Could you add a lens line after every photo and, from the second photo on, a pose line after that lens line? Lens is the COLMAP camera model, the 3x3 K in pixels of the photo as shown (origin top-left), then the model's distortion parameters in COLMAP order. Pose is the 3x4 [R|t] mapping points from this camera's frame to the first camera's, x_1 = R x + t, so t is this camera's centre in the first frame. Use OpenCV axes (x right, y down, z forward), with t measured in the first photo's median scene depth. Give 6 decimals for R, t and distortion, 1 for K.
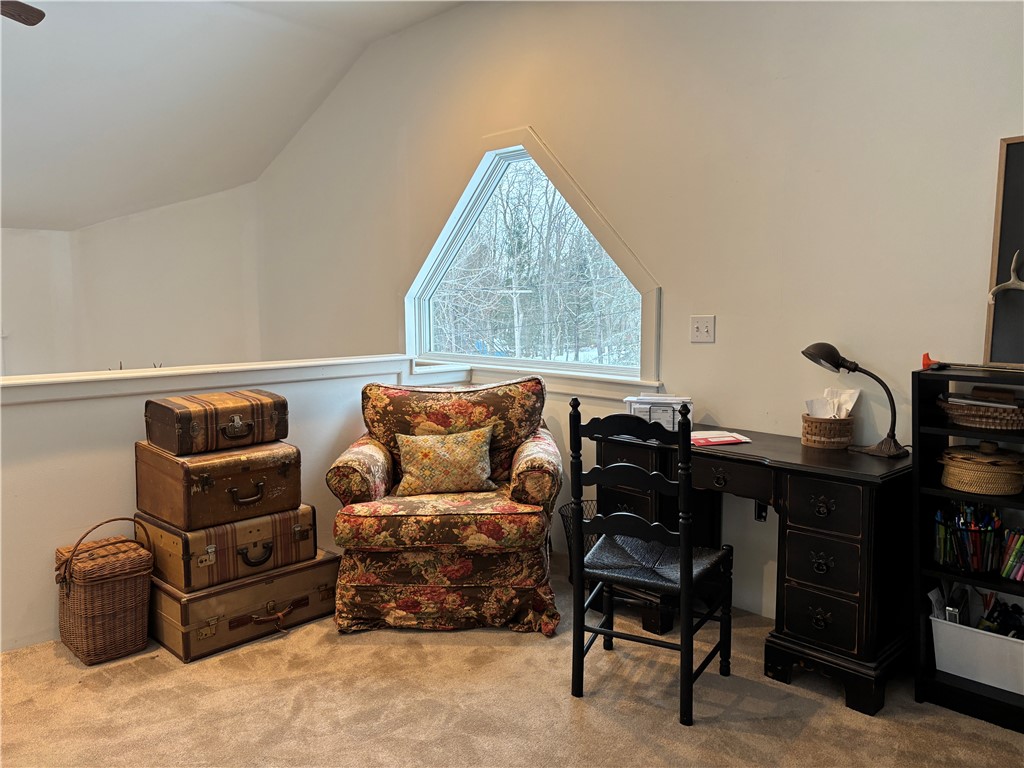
lens RADIAL K [[772.9, 0, 514.0], [0, 772.9, 386.0], [0, 0, 1]] dist [0.045863, -0.017934]
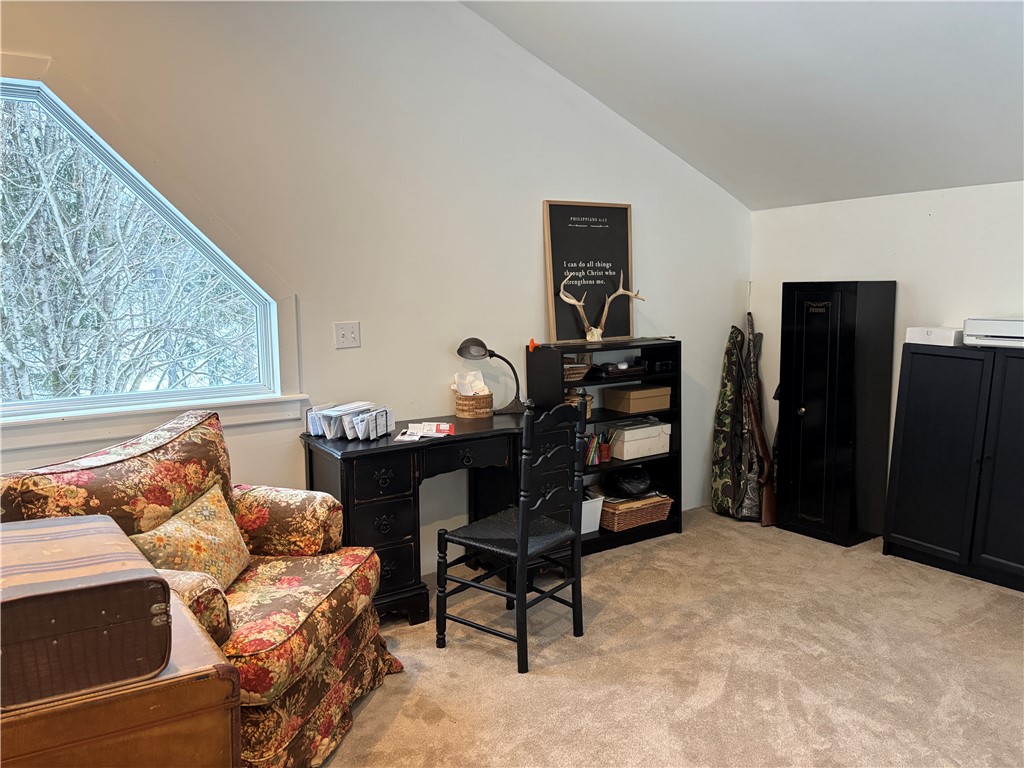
lens RADIAL K [[772.9, 0, 512.9], [0, 772.9, 379.2], [0, 0, 1]] dist [0.045863, -0.017934]
pose [[0.183051, -0.125637, 0.975042, -0.791003], [0.119093, 0.987330, 0.104862, -0.105835], [-0.975863, 0.096926, 0.195694, 0.644589]]
